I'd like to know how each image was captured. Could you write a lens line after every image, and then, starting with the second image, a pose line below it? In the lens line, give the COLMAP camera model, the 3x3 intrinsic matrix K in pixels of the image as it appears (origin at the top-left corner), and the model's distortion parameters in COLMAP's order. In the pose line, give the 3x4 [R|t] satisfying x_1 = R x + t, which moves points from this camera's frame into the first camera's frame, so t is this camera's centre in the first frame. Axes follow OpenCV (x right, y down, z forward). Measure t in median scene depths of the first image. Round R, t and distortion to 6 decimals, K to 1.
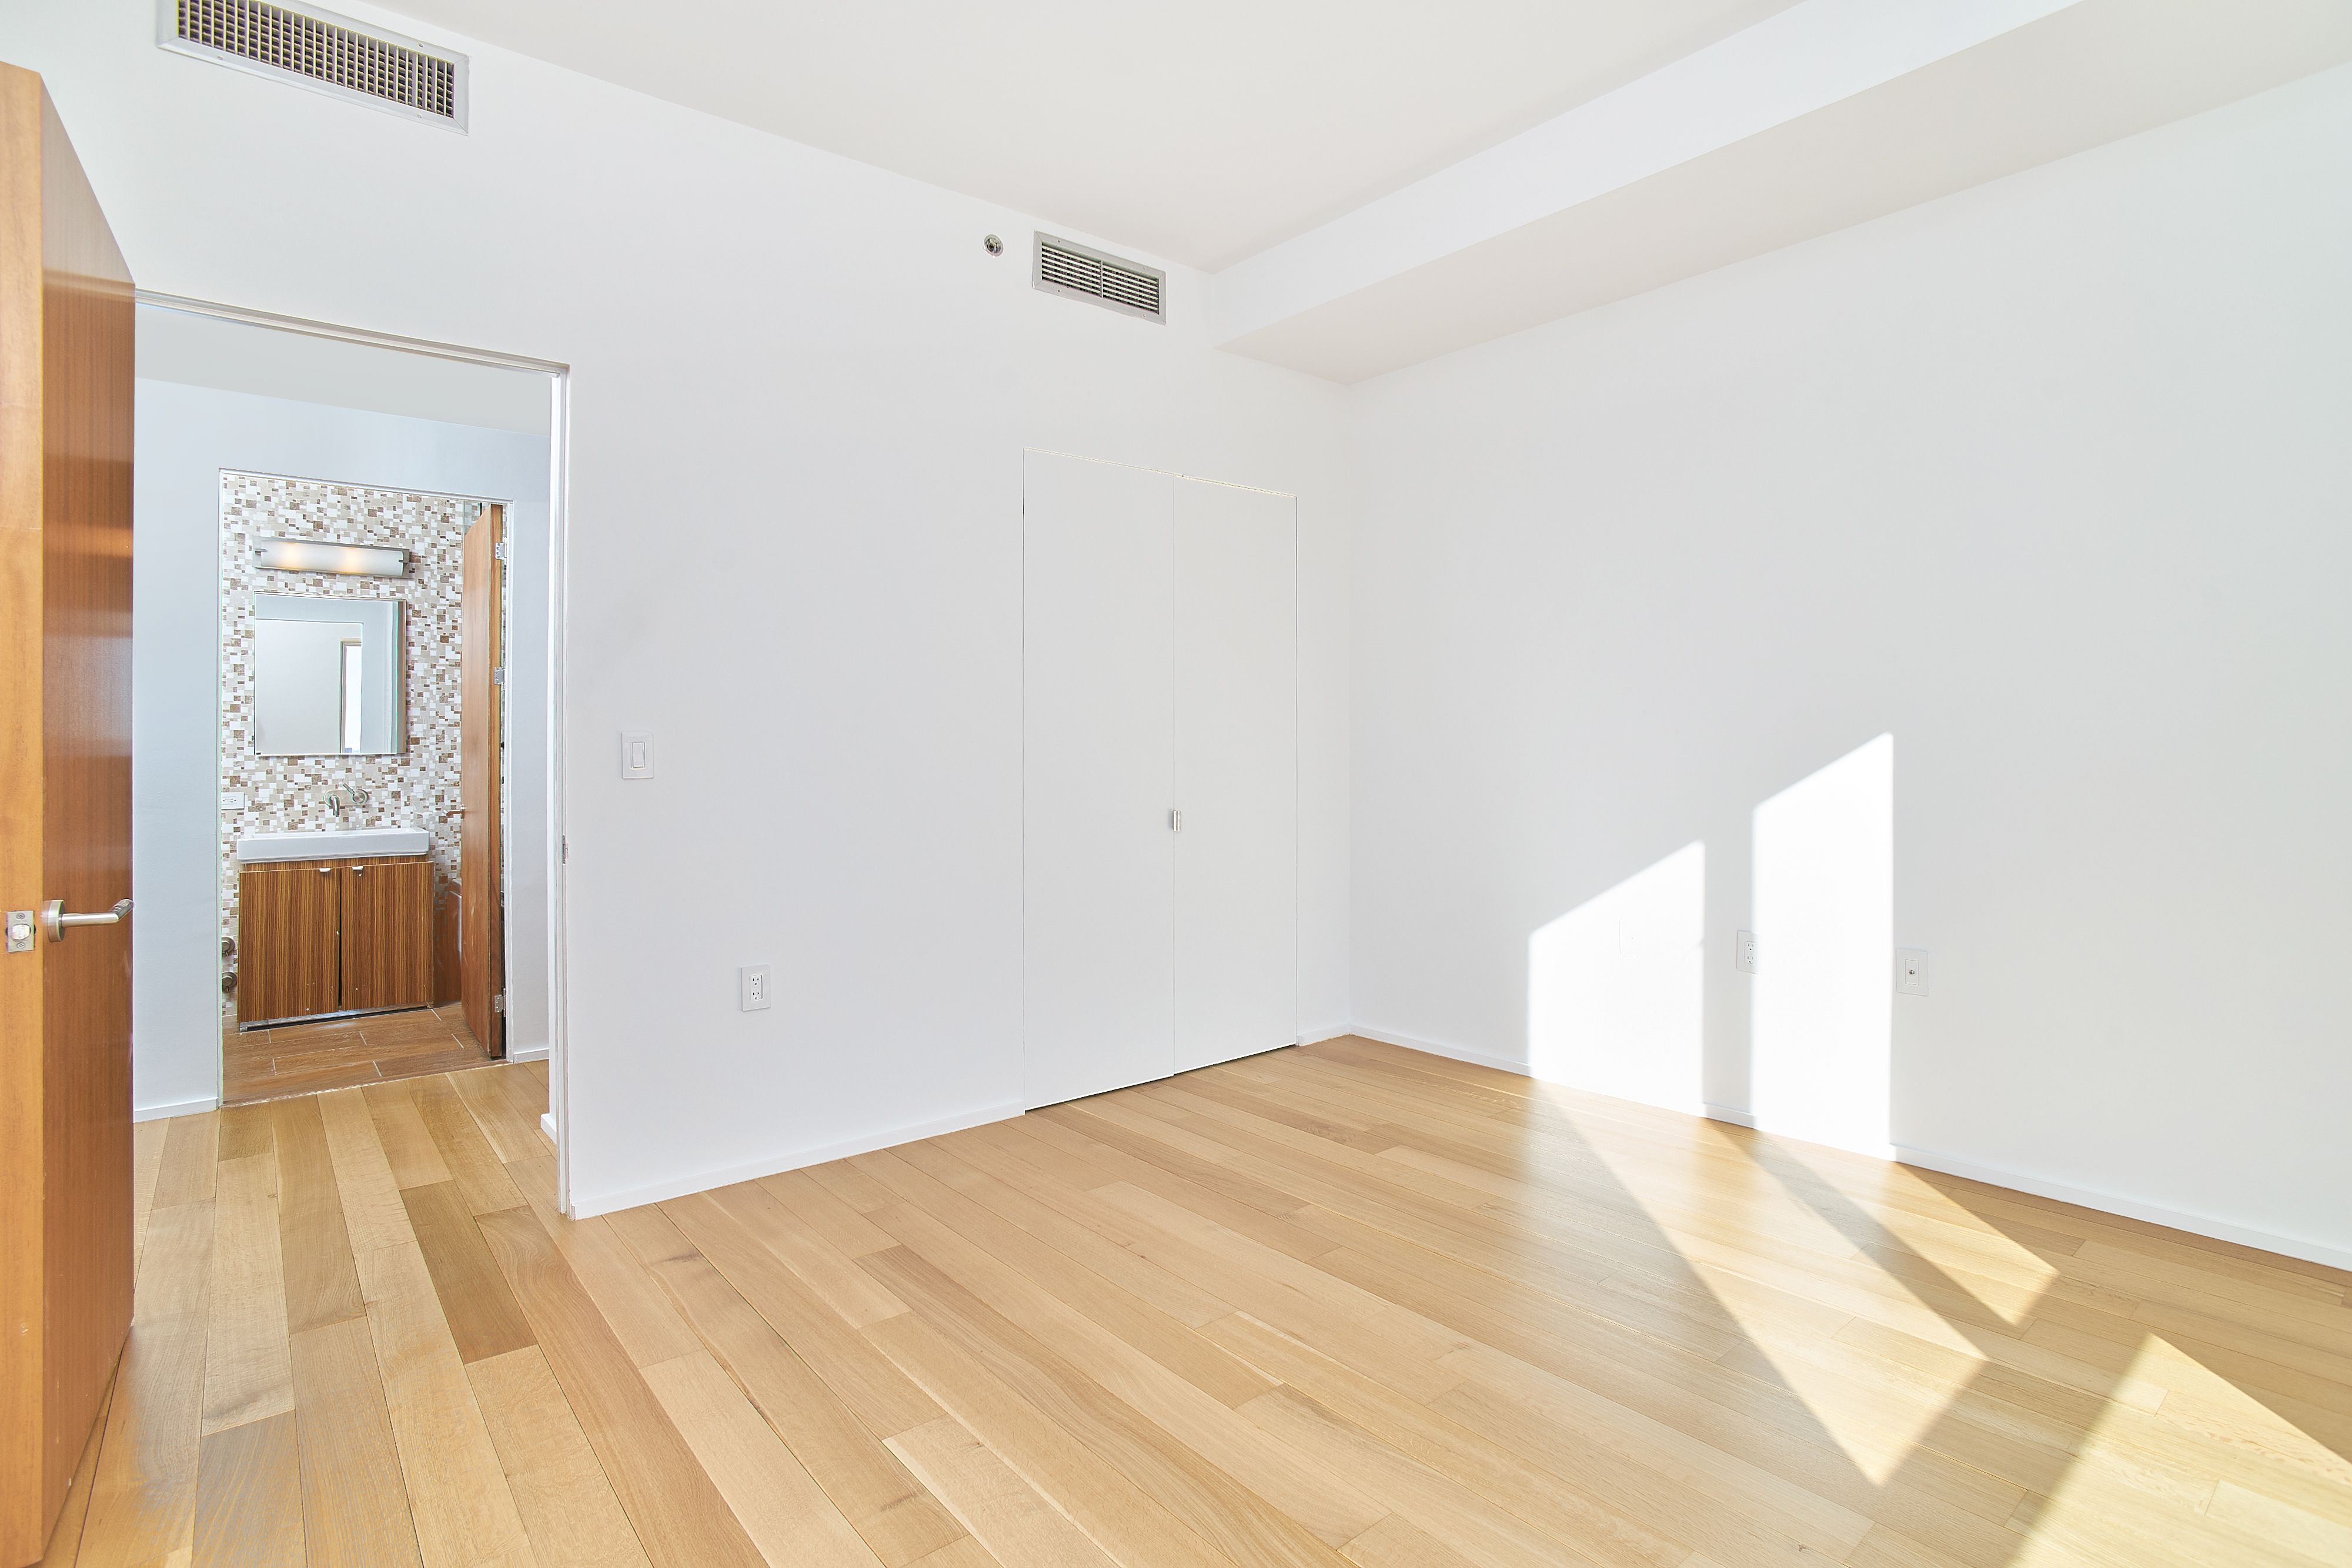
lens RADIAL K [[1153.3, 0, 1162.3], [0, 1153.3, 718.7], [0, 0, 1]] dist [-0.029441, 0.006517]
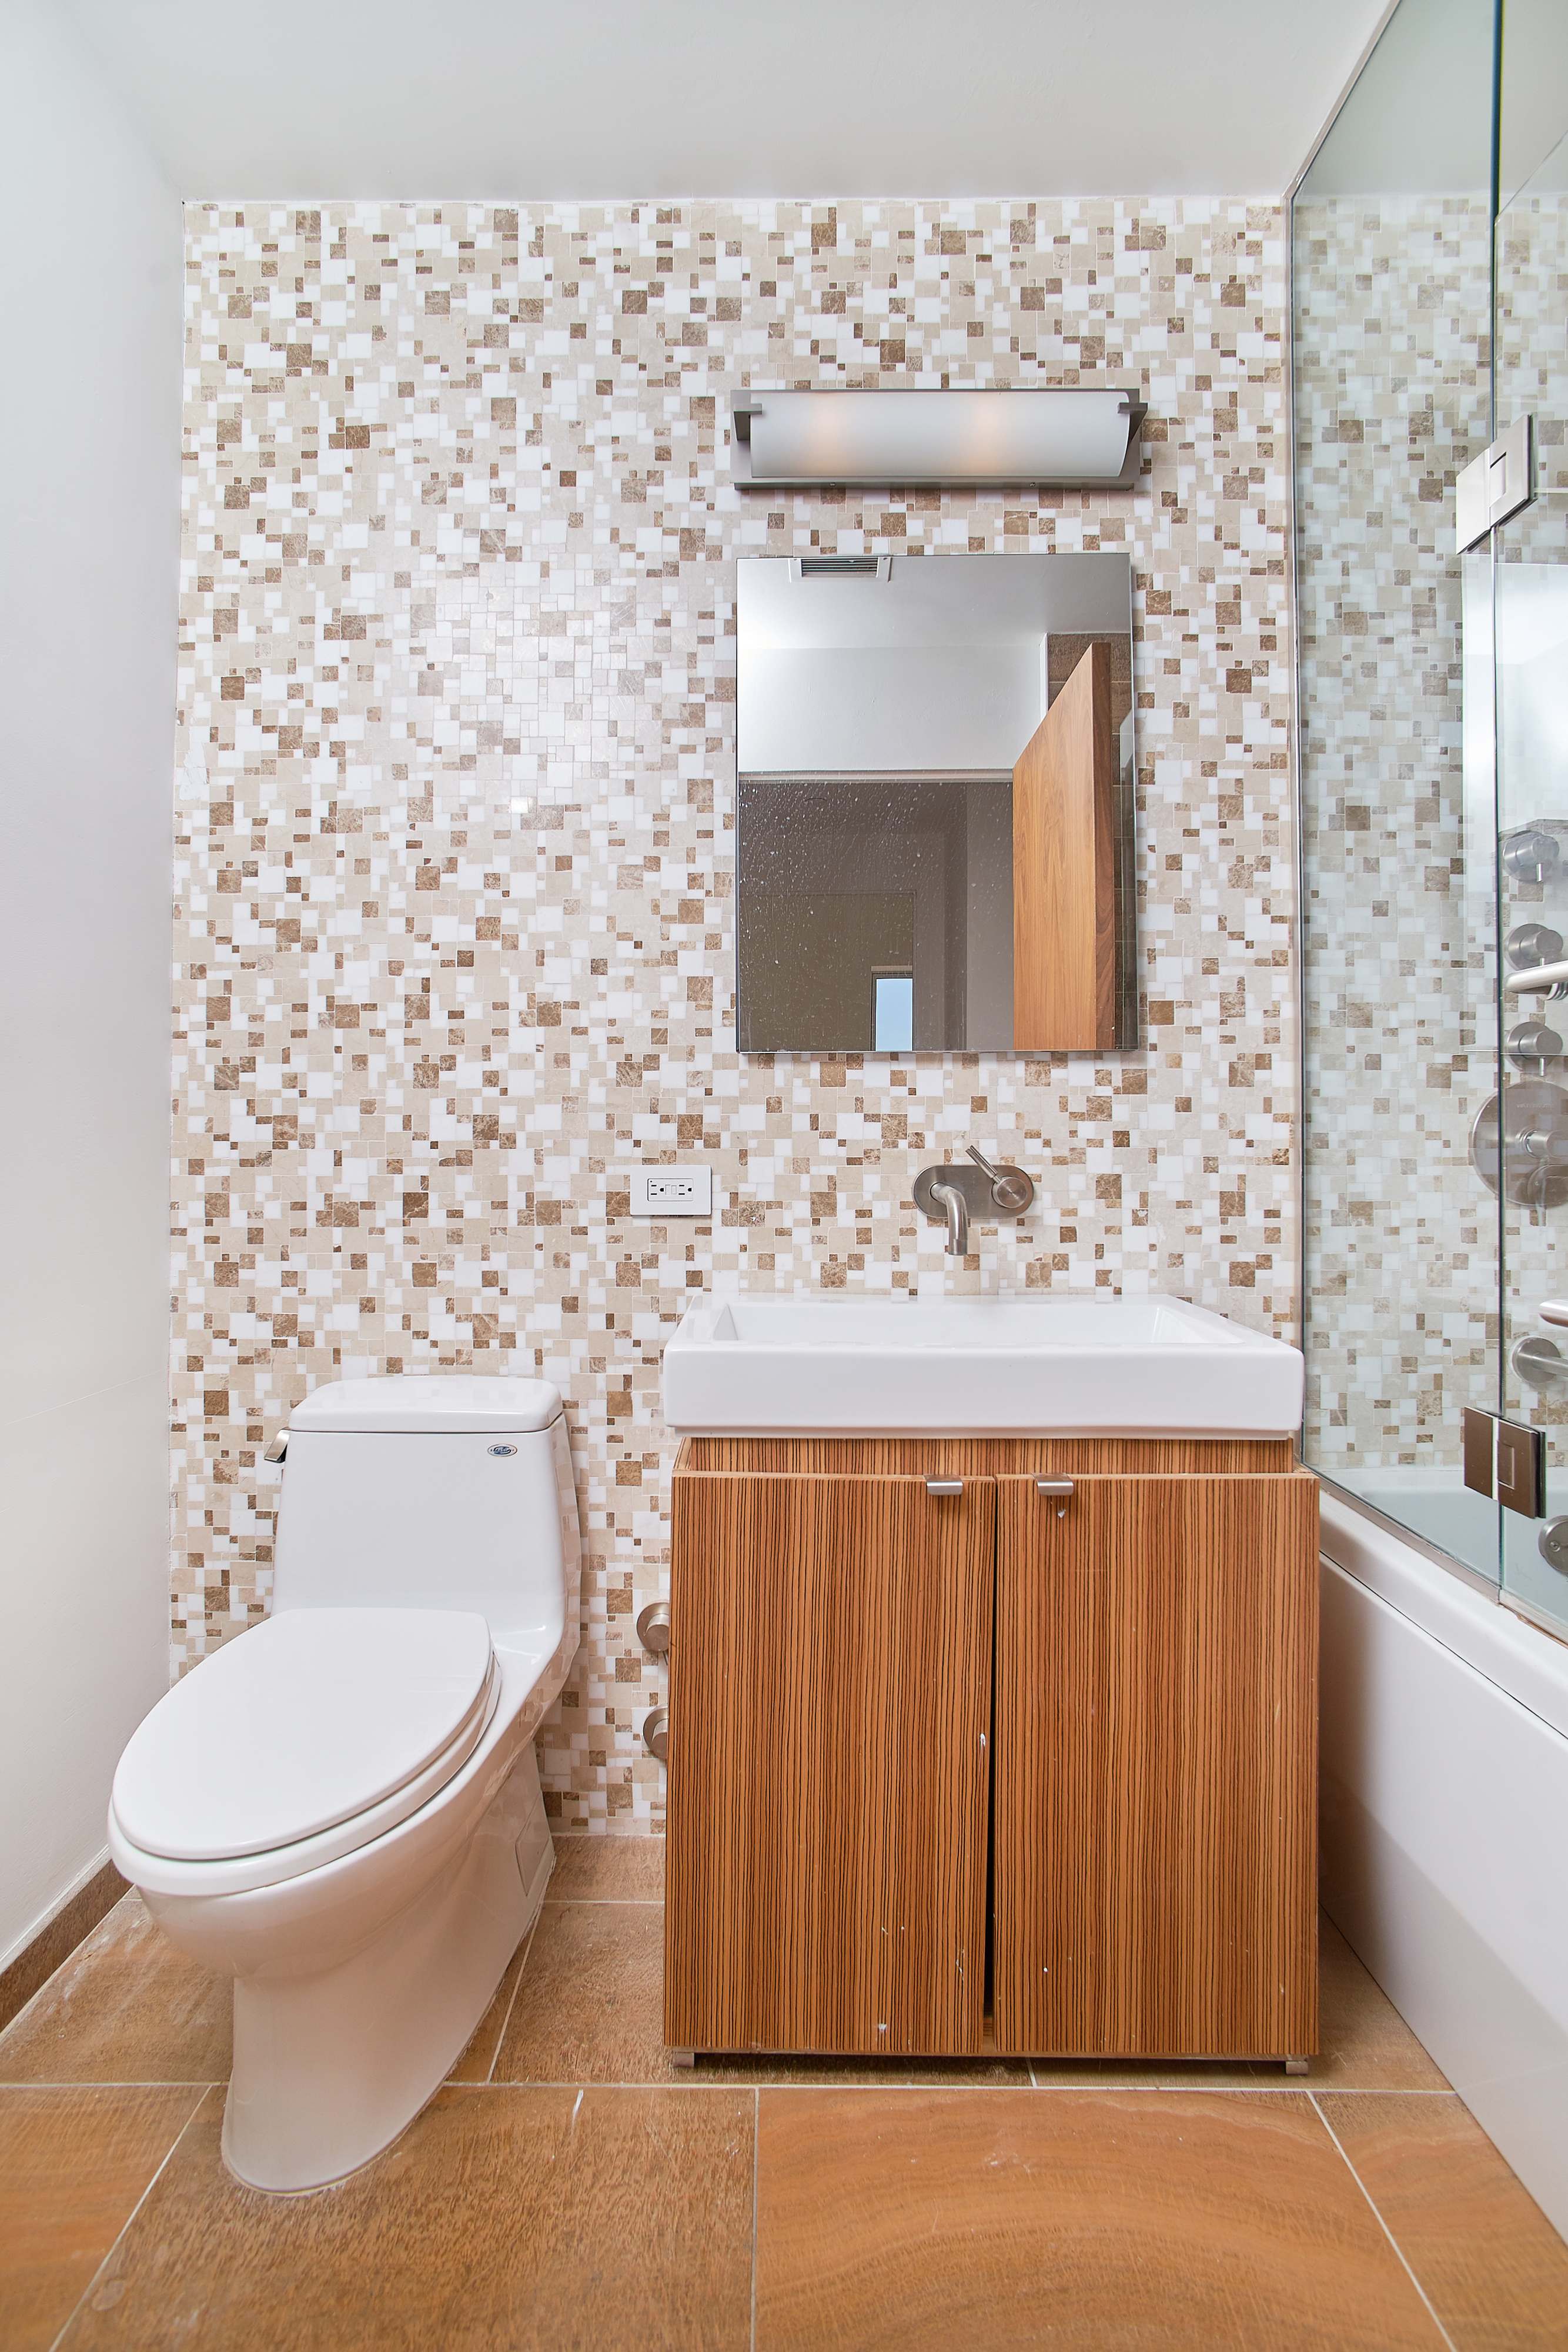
lens RADIAL K [[1153.3, 0, 777.4], [0, 1153.3, 1164.1], [0, 0, 1]] dist [-0.029441, 0.006517]
pose [[0.770398, 0.026779, -0.637001, -0.548629], [0.003856, 0.998904, 0.046657, 0.046091], [0.637552, -0.038400, 0.769450, 0.711236]]
